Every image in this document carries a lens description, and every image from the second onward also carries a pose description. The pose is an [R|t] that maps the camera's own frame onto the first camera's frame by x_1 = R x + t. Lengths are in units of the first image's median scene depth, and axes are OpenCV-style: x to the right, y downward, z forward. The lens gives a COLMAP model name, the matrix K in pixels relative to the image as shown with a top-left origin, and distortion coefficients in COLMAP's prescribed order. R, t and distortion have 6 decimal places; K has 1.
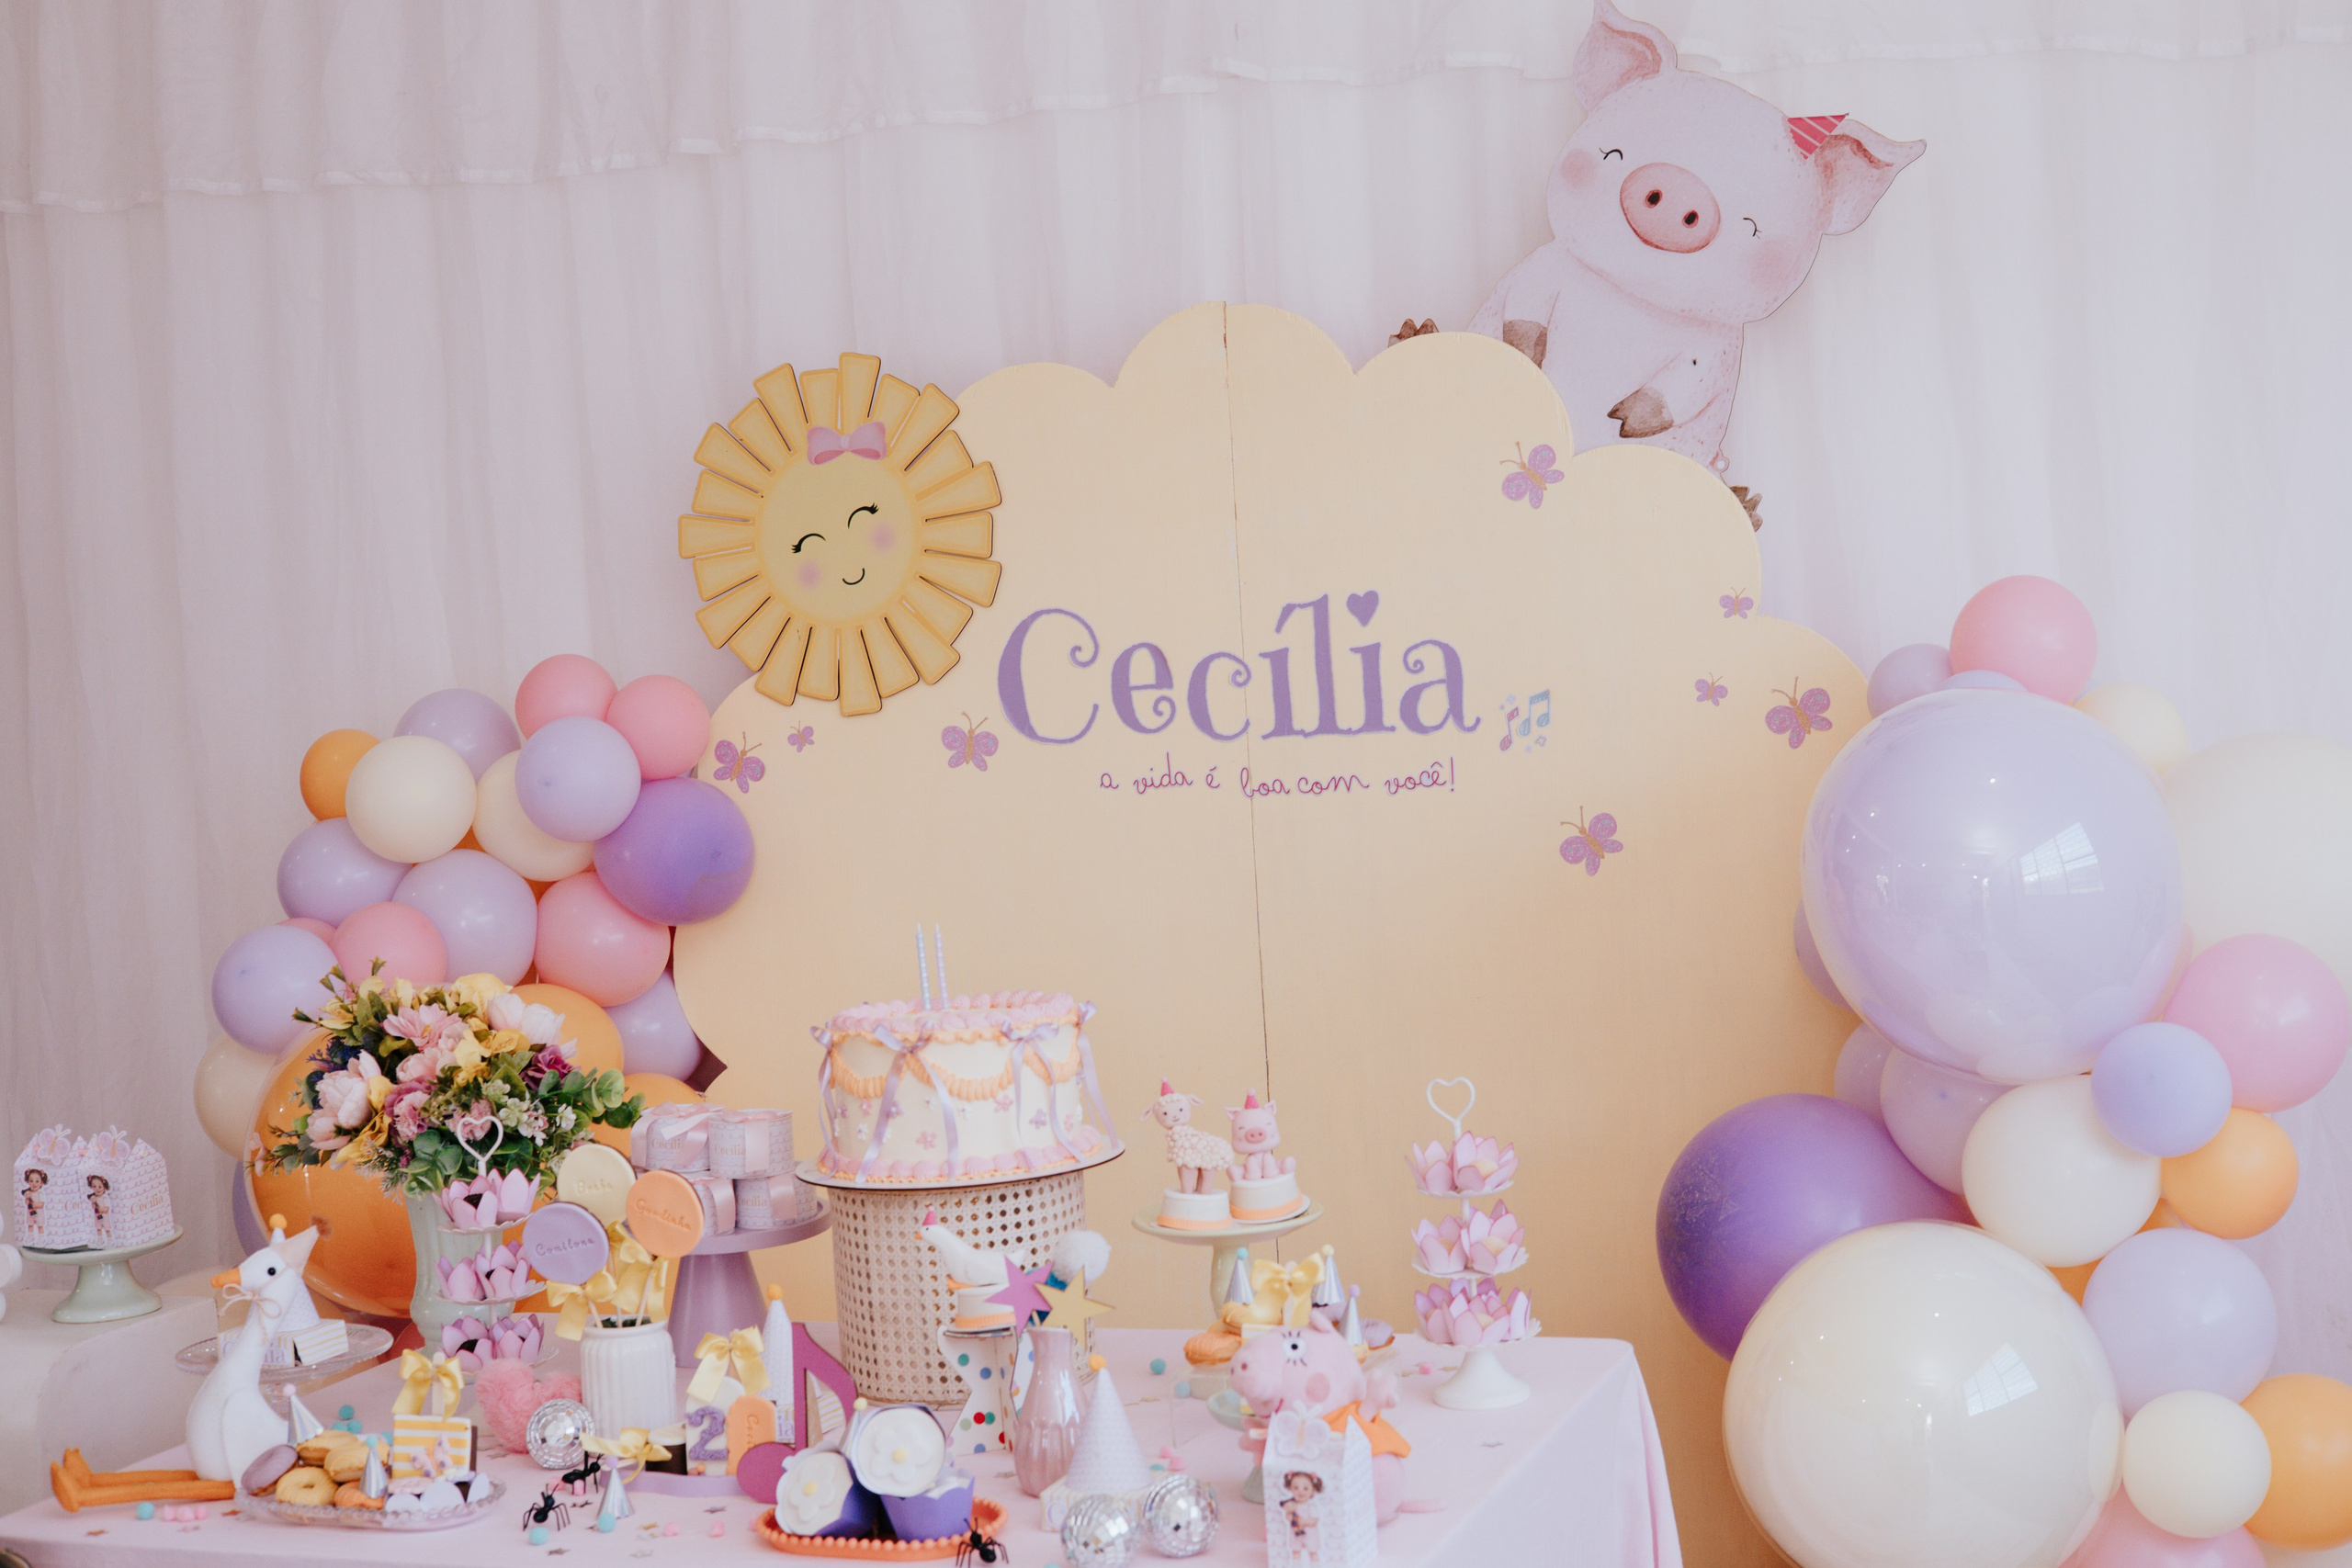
lens RADIAL K [[3269.1, 0, 1179.5], [0, 3269.1, 788.1], [0, 0, 1]] dist [0.053224, -0.250109]
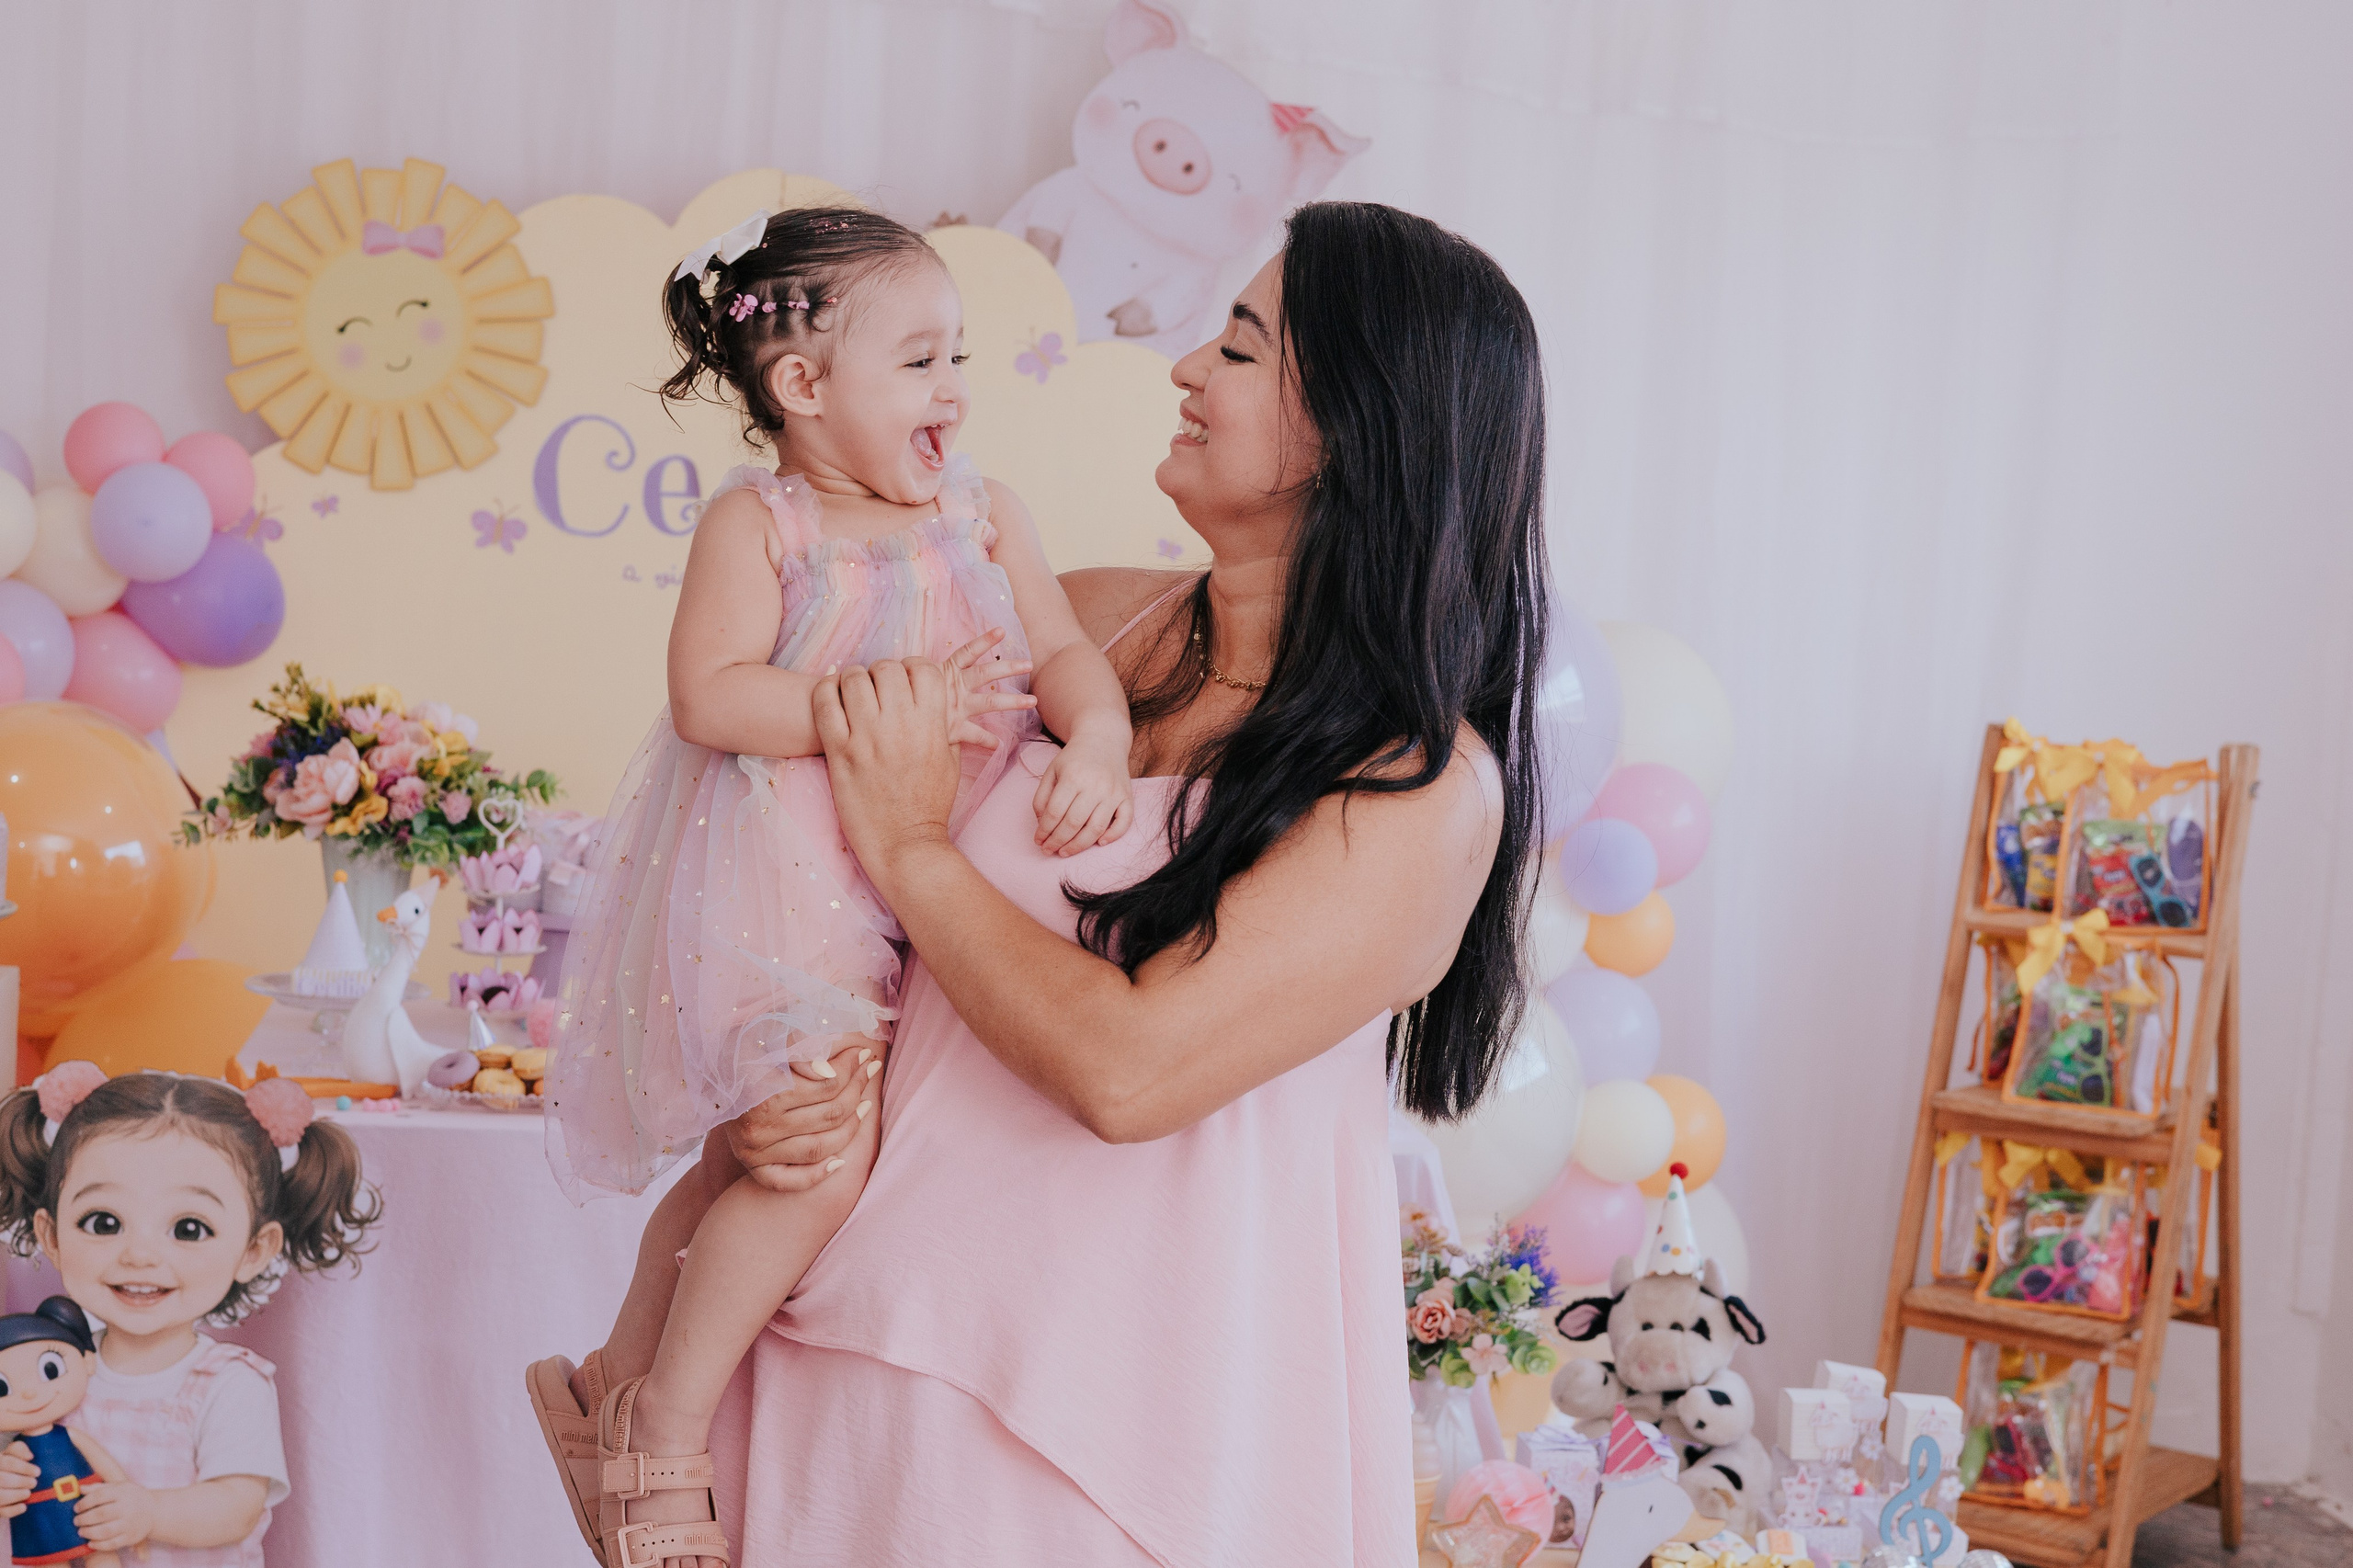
lens RADIAL K [[3609.5, 0, 1189.3], [0, 3609.5, 784.8], [0, 0, 1]] dist [0.002900, 0.006664]
pose [[0.861386, 0.070725, 0.503003, -0.506319], [-0.081765, 0.996652, -0.000114, 0.058189], [-0.501327, -0.041030, 0.864285, -0.188828]]
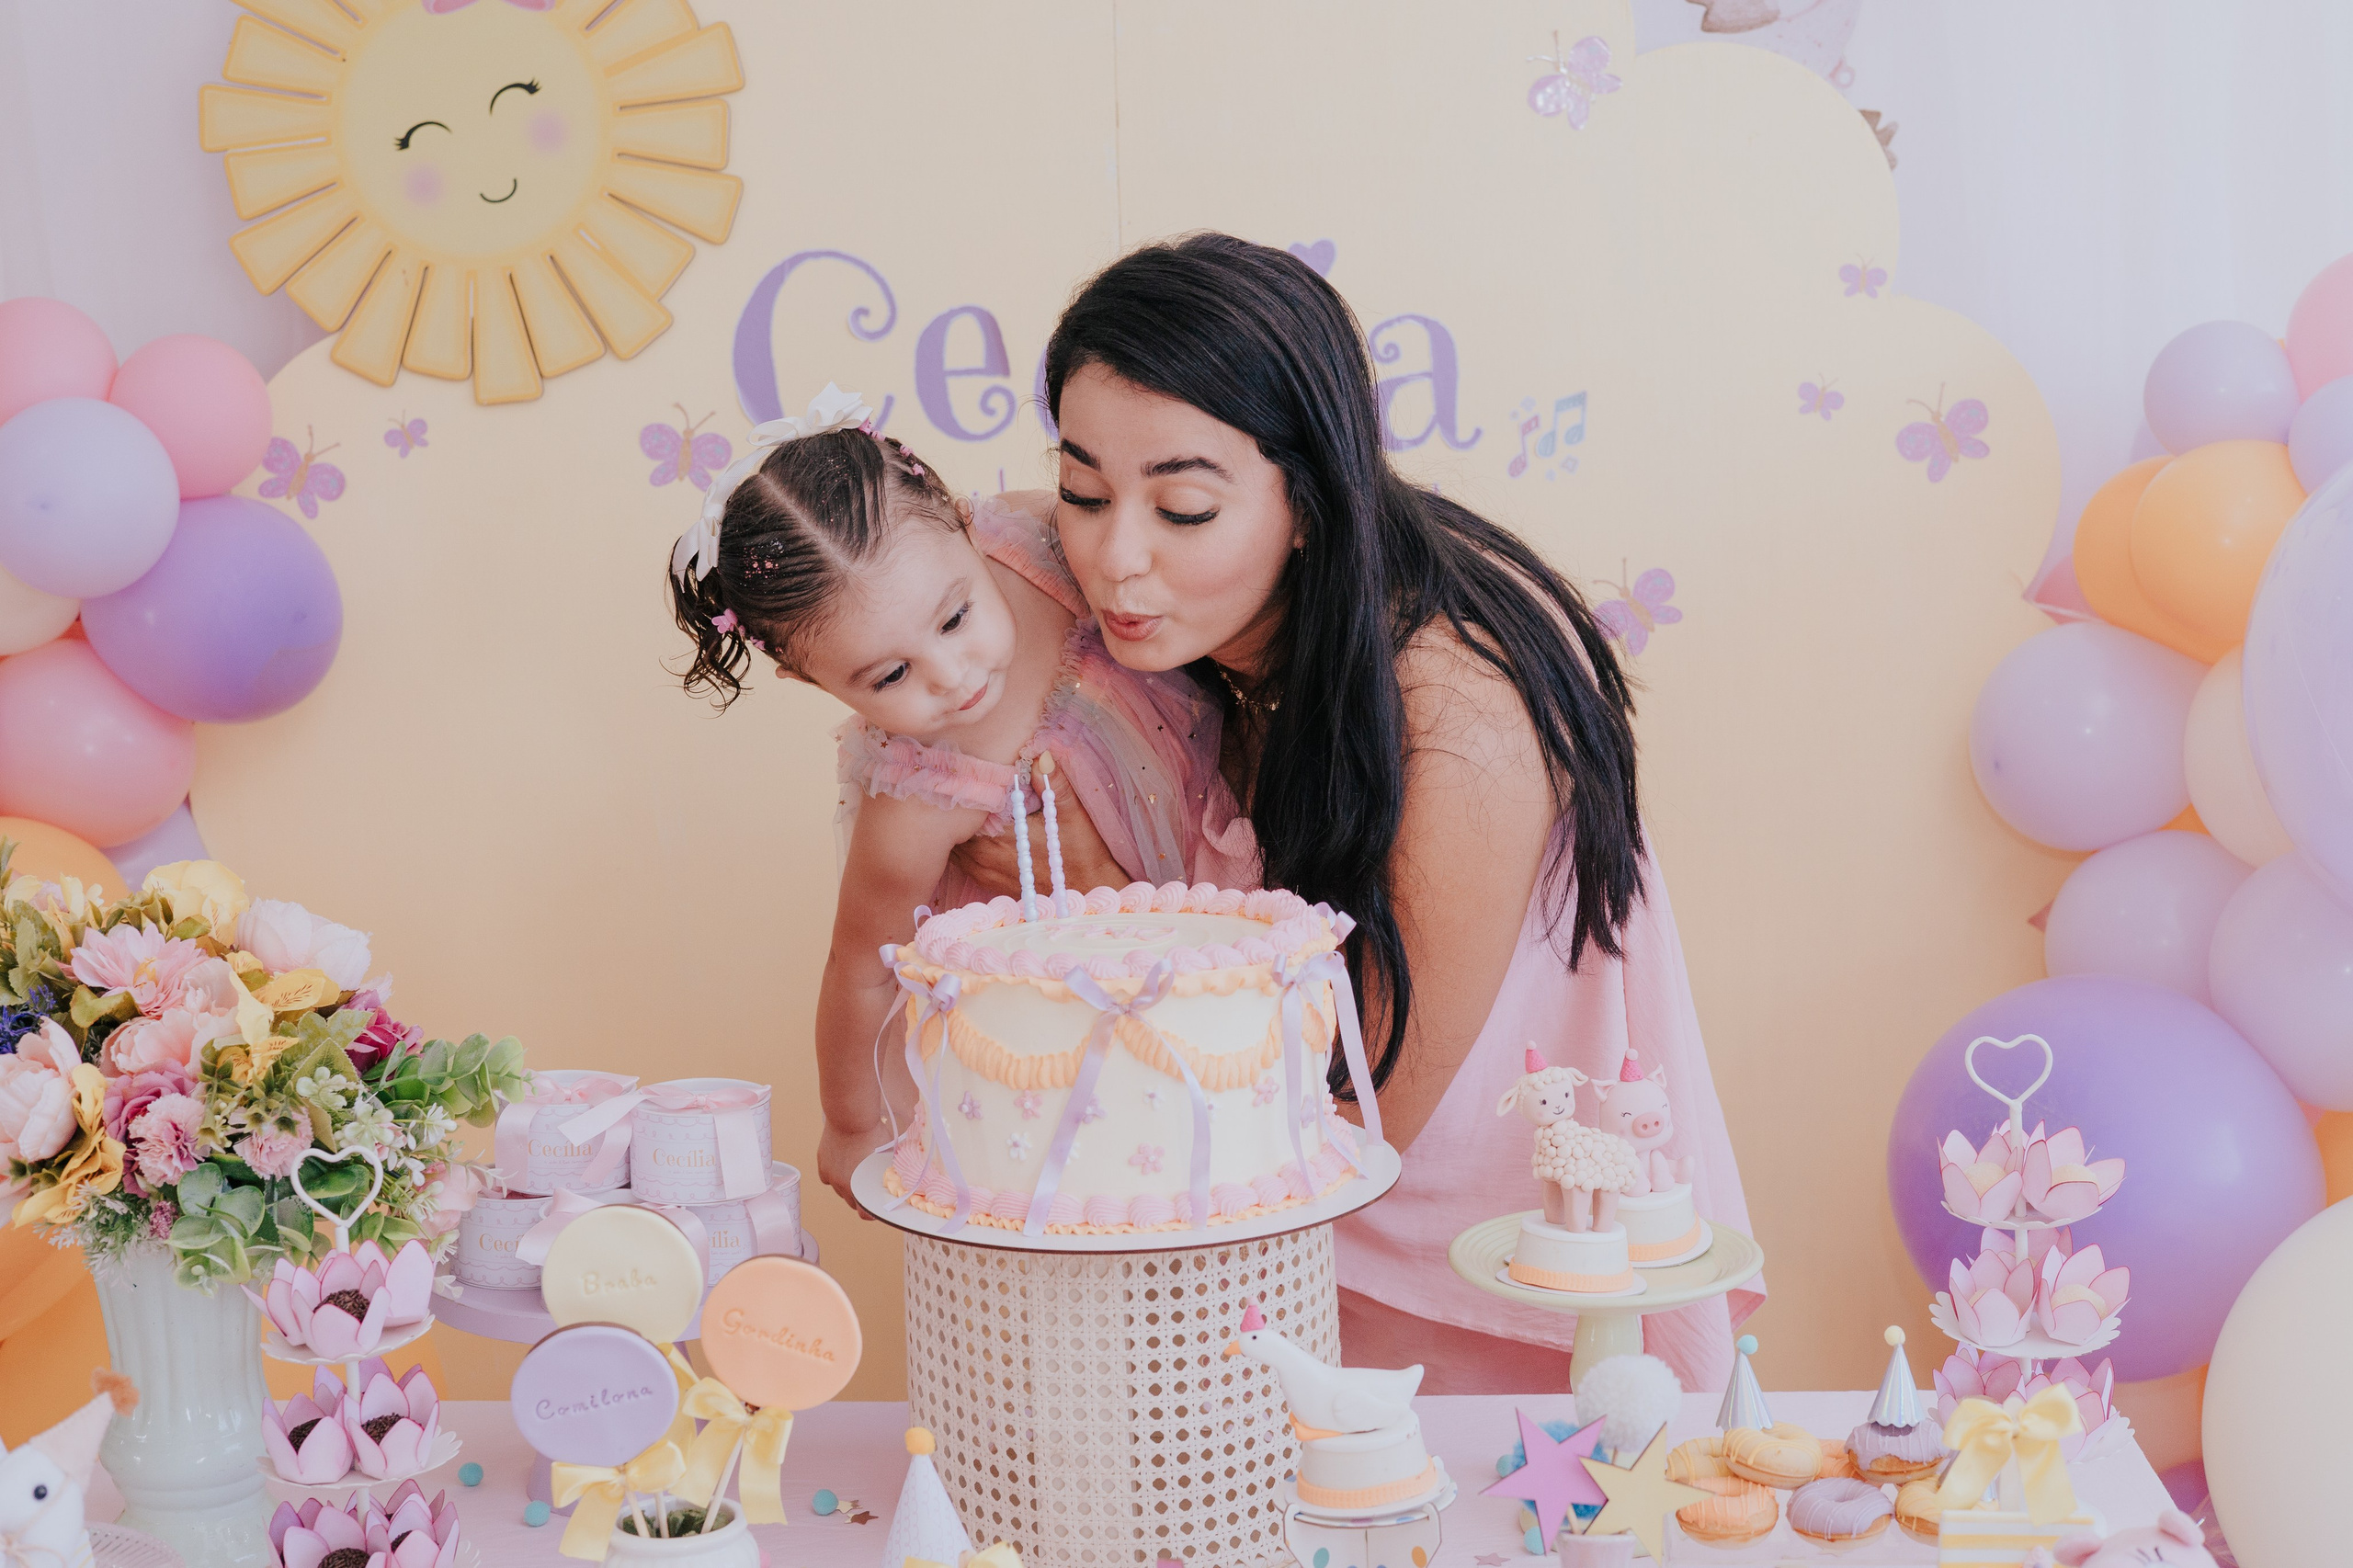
lens RADIAL K [[3422.3, 0, 1183.0], [0, 3422.3, 786.2], [0, 0, 1]] dist [0.004314, 0.003274]
pose [[0.951388, -0.013519, 0.307699, -0.197205], [-0.015235, 0.995747, 0.090857, -0.011169], [-0.307619, -0.091129, 0.947136, 0.323709]]
